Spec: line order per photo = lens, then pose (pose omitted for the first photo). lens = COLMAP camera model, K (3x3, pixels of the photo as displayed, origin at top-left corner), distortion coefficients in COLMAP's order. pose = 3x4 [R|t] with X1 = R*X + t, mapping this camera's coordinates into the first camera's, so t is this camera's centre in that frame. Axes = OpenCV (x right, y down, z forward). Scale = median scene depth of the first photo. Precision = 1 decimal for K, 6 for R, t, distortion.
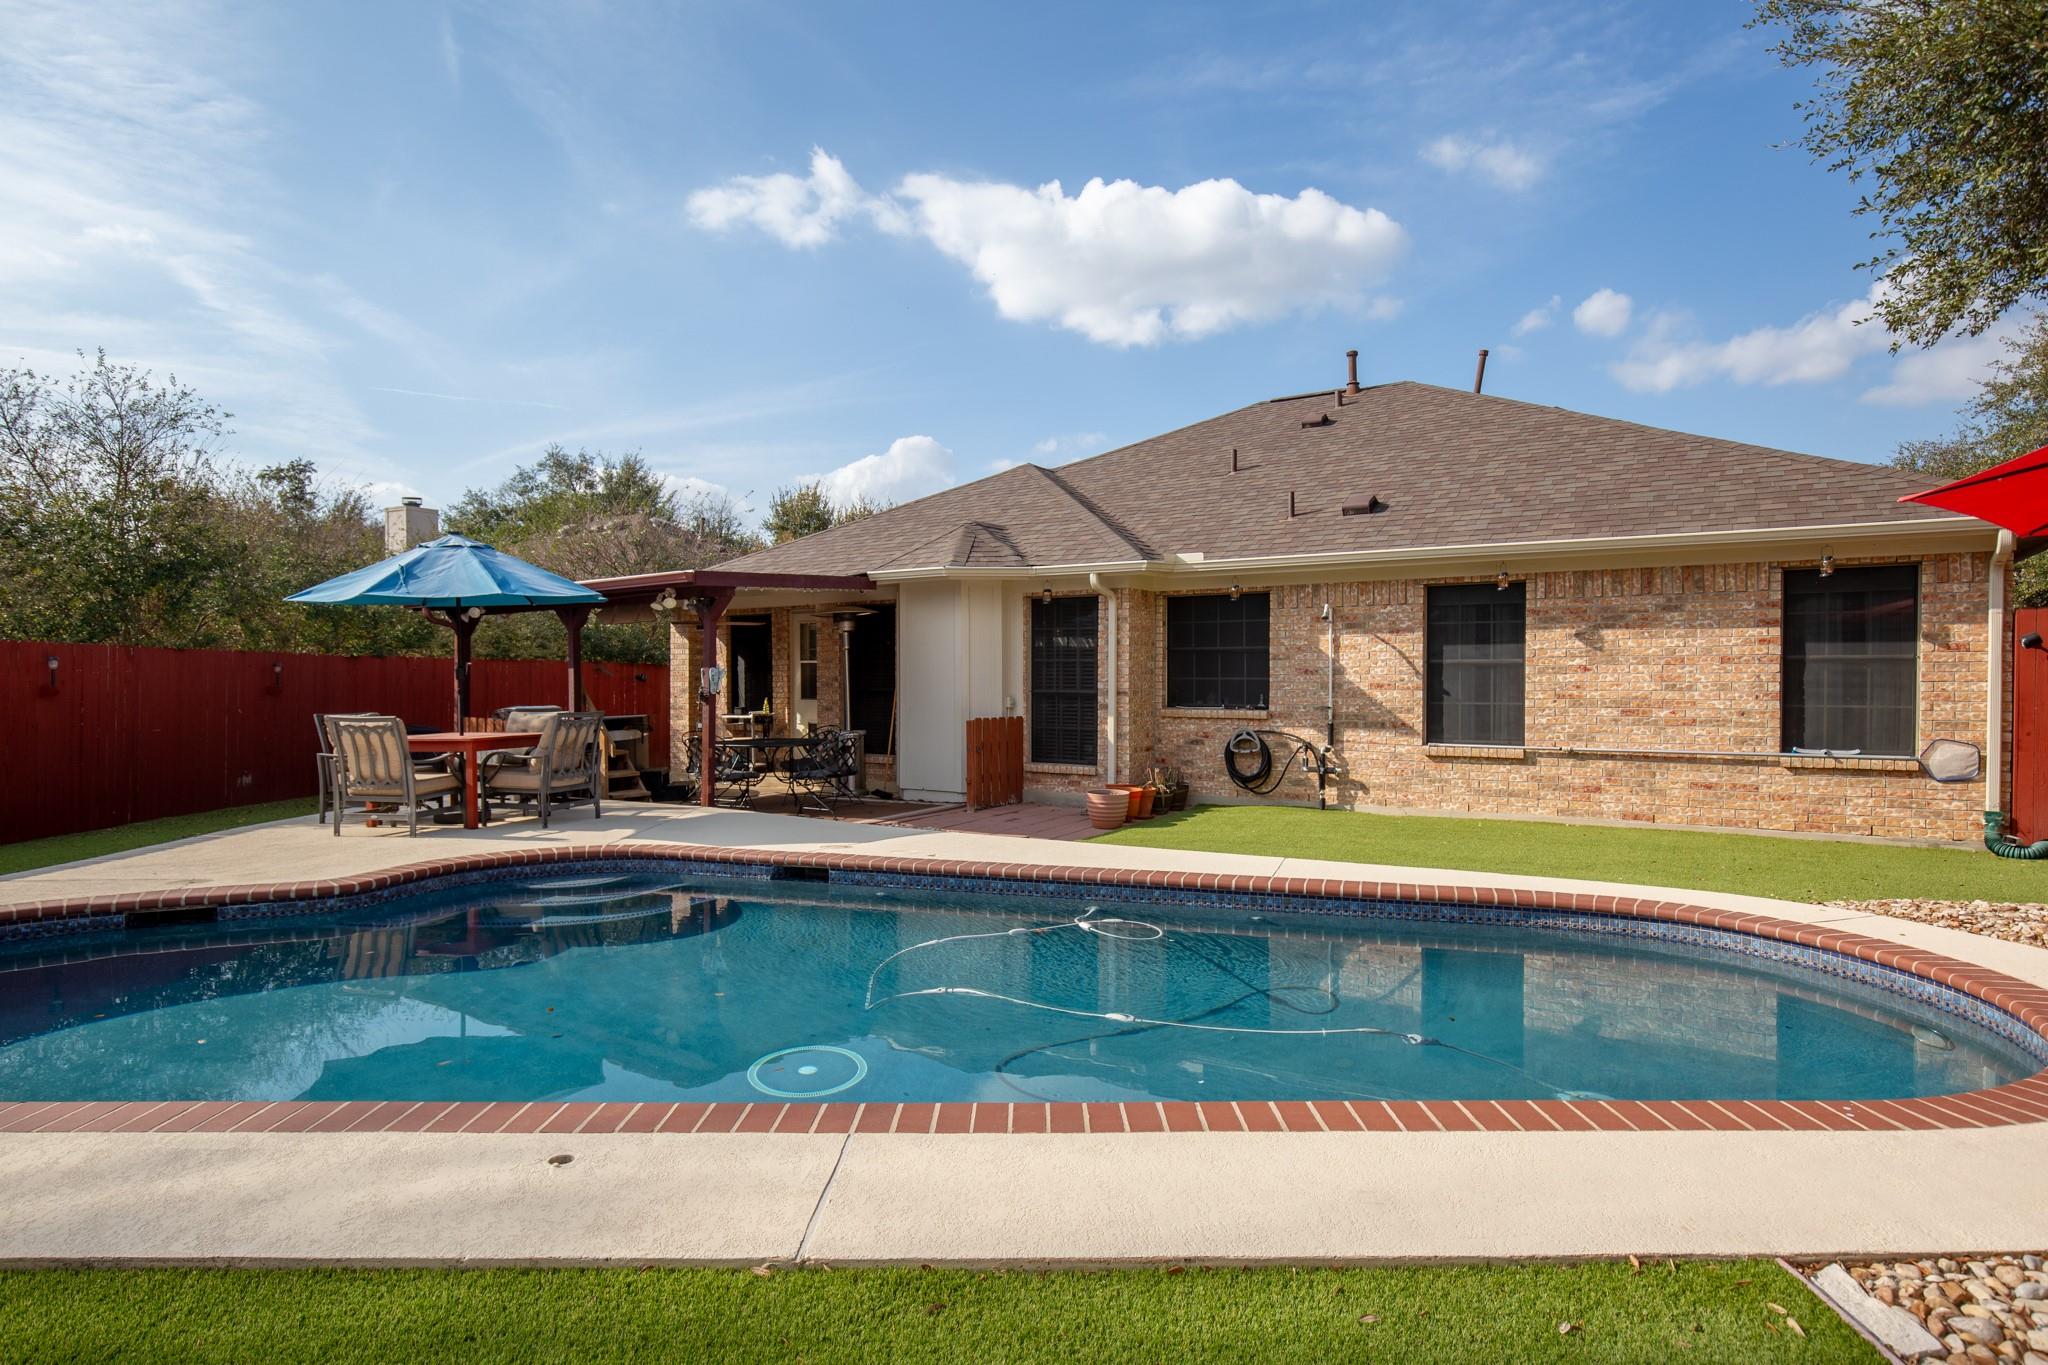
lens RADIAL K [[1168.1, 0, 1024.5], [0, 1168.1, 687.9], [0, 0, 1]] dist [-0.003506, 0.000037]
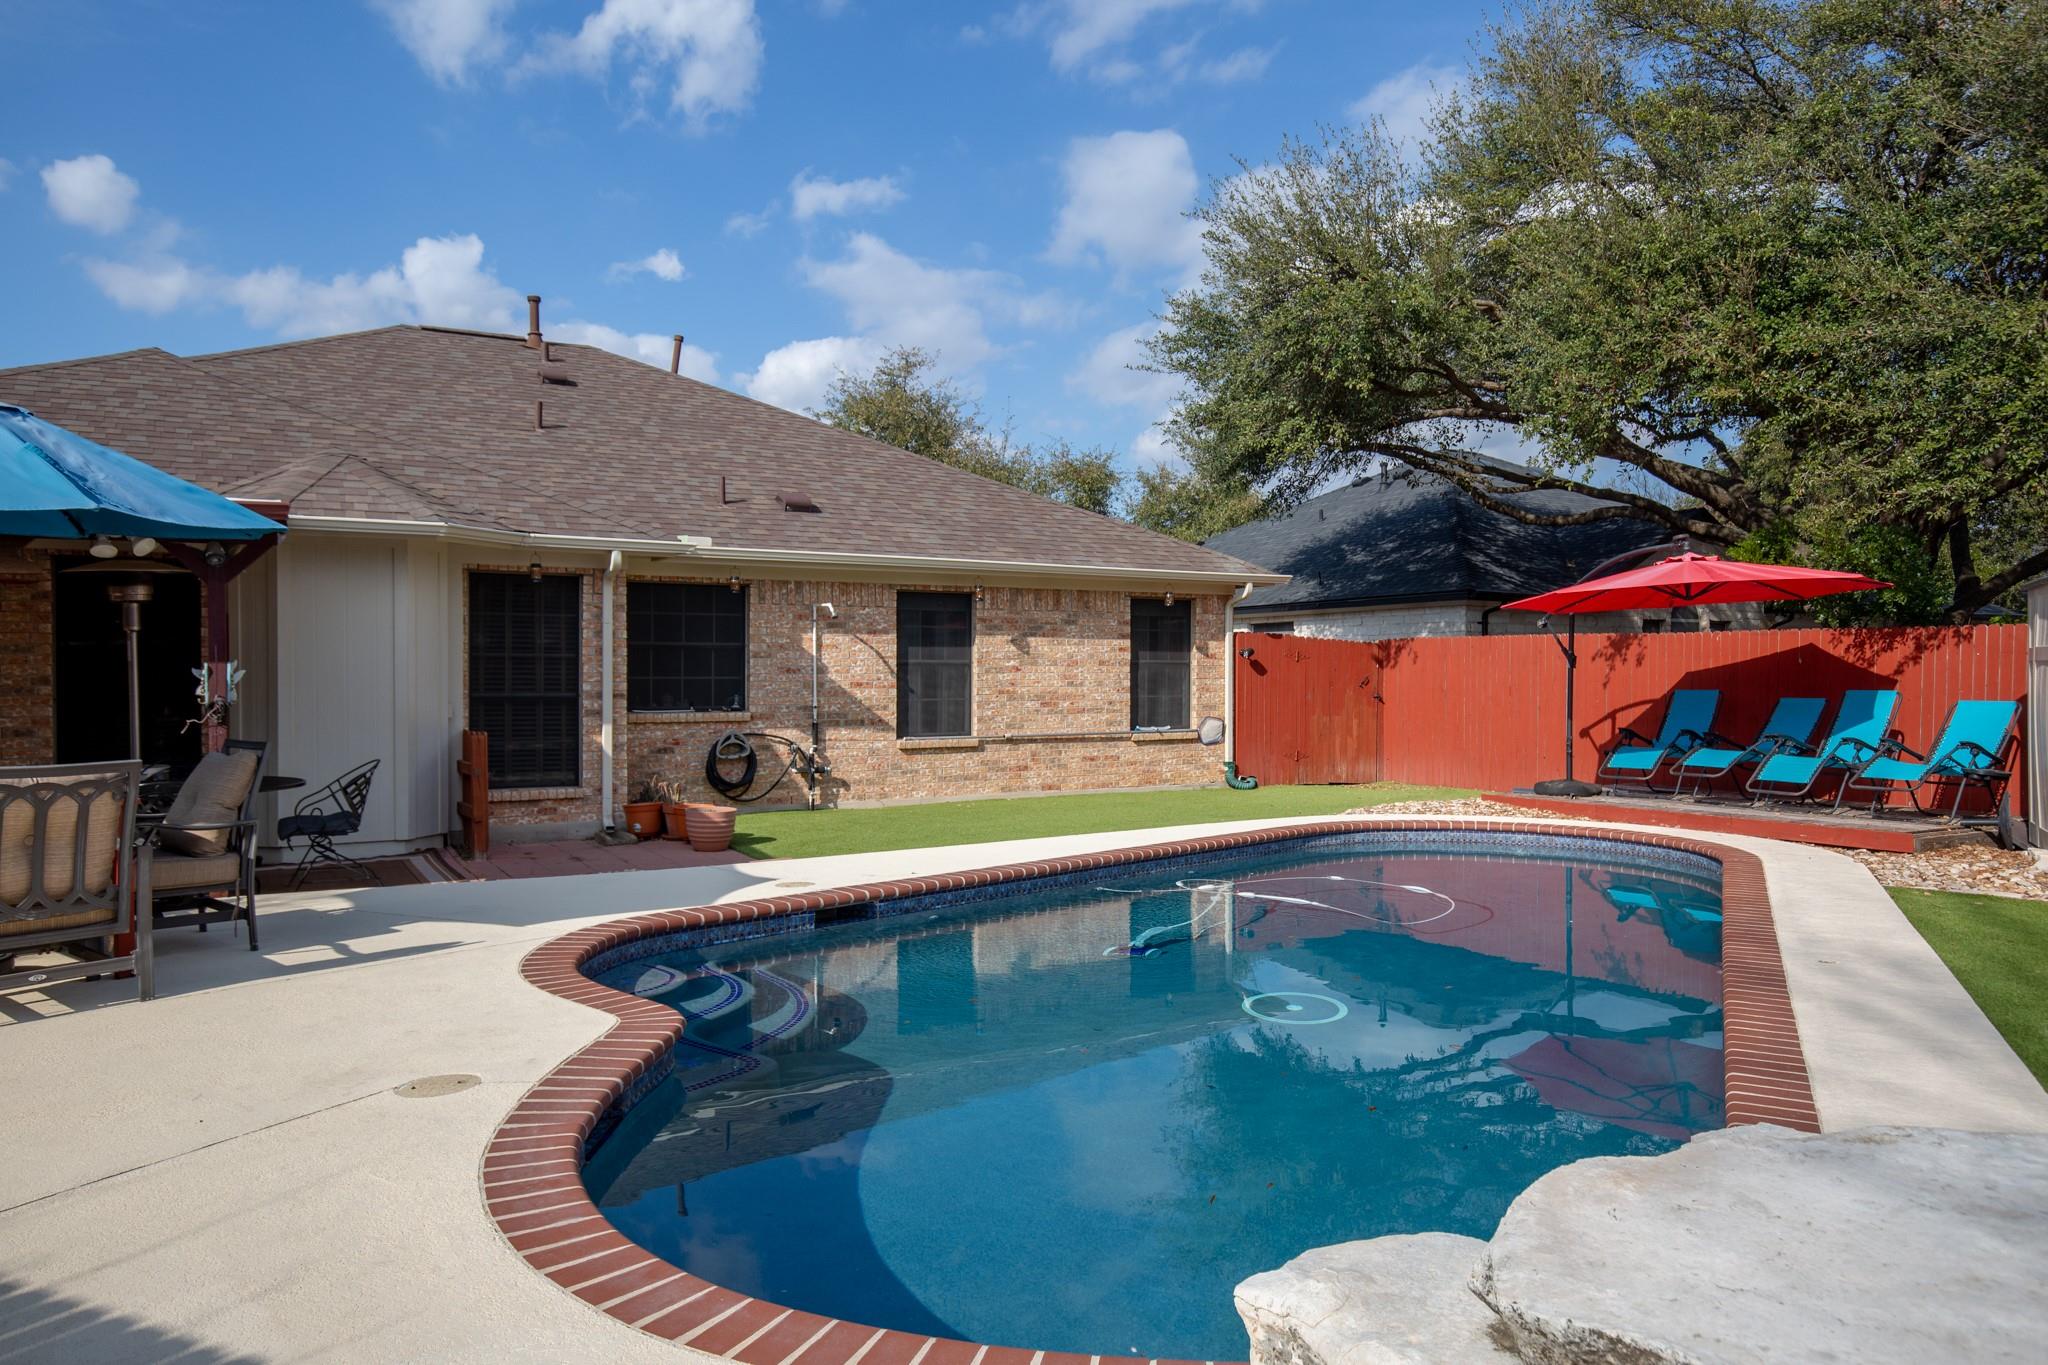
lens RADIAL K [[1453.2, 0, 1021.7], [0, 1453.2, 680.4], [0, 0, 1]] dist [0.032386, 0.006003]
pose [[0.420192, -0.004985, 0.907422, -0.818364], [0.007776, 0.999968, 0.001893, -0.006938], [-0.907402, 0.006261, 0.420217, 0.335336]]
